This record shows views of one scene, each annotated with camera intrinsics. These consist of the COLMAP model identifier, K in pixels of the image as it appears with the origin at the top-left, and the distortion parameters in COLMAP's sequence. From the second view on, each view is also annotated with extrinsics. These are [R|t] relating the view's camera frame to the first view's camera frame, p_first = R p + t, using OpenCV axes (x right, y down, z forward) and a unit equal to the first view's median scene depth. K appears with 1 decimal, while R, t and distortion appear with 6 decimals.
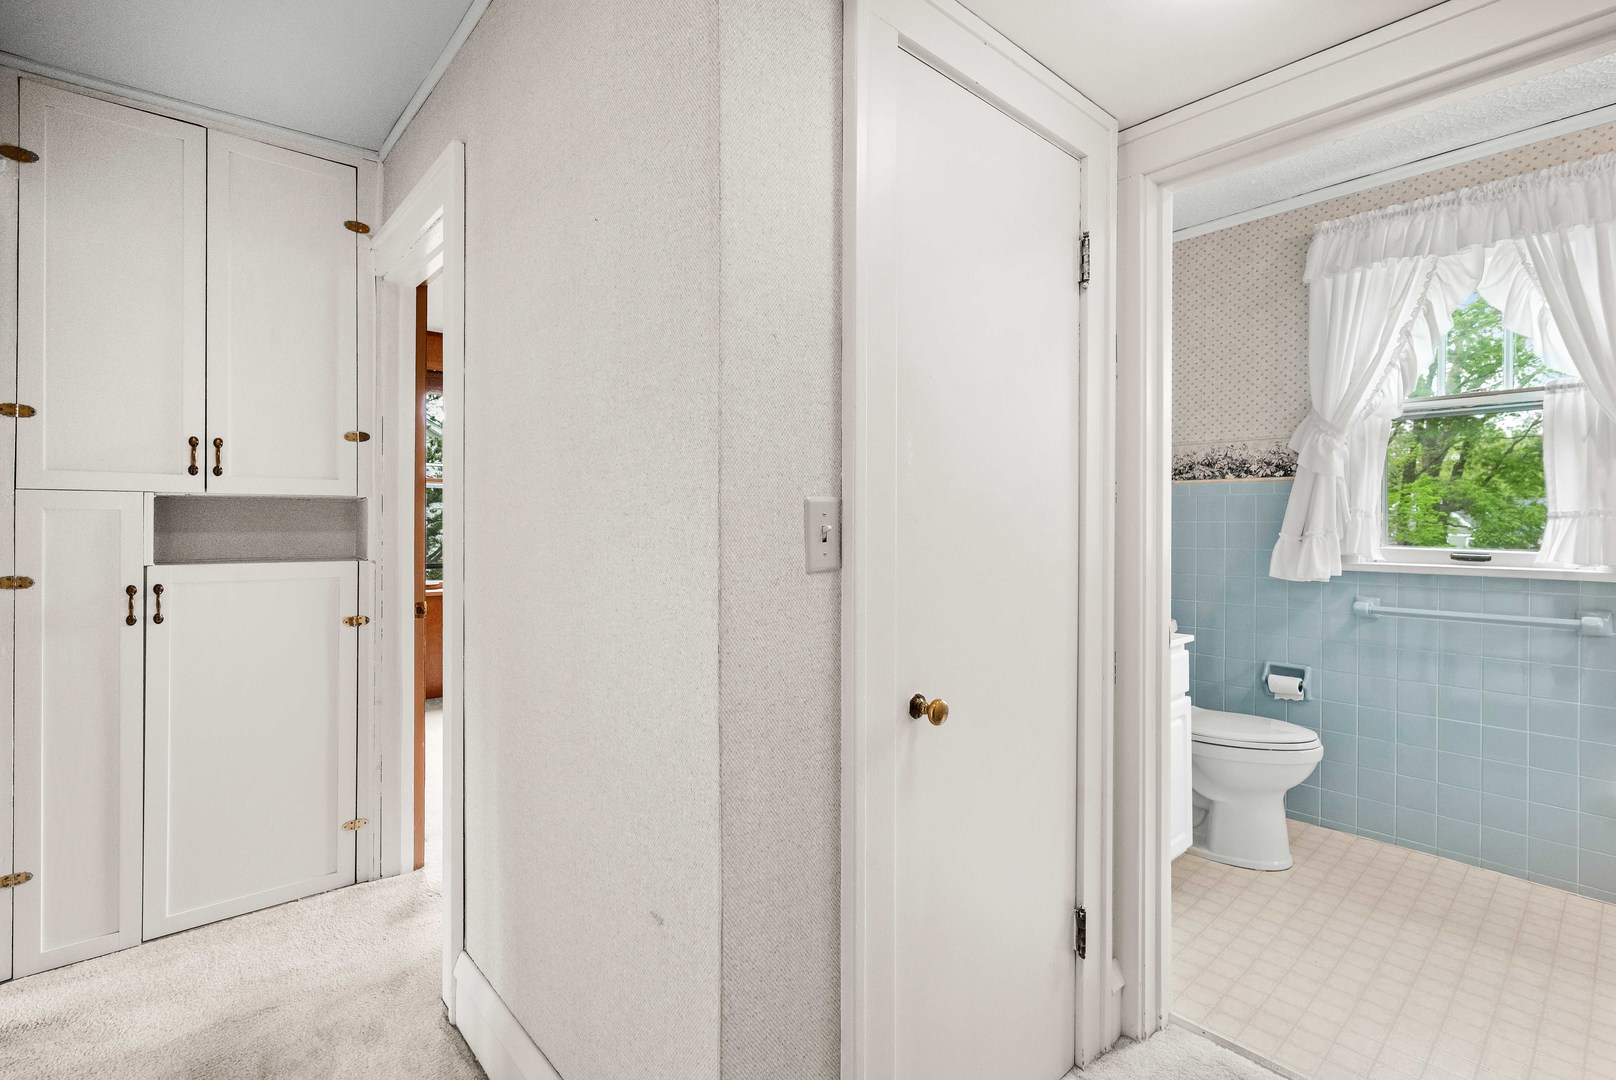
lens RADIAL K [[751.4, 0, 768.2], [0, 751.4, 516.0], [0, 0, 1]] dist [0.000919, -0.000399]
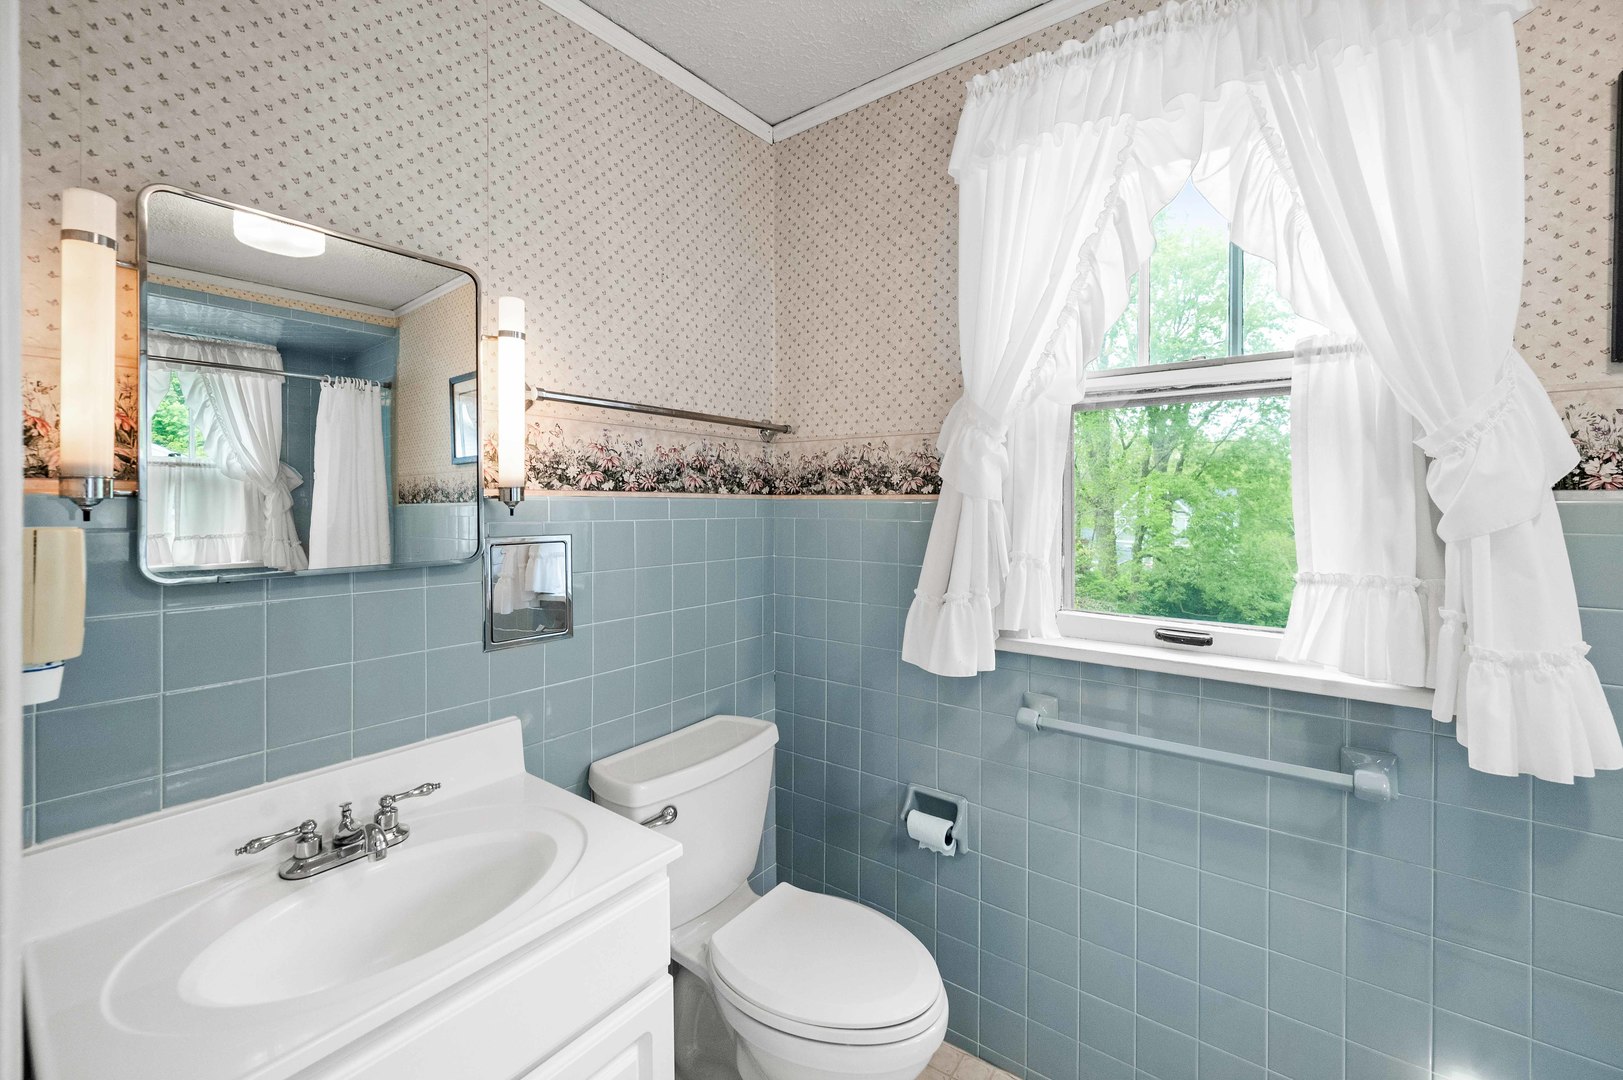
lens RADIAL K [[668.0, 0, 791.1], [0, 668.0, 496.6], [0, 0, 1]] dist [-0.000877, 0.000070]
pose [[0.976836, 0.003894, 0.213952, 0.487752], [-0.003016, 0.999986, -0.004430, -0.051569], [-0.213966, 0.003682, 0.976834, 0.517449]]
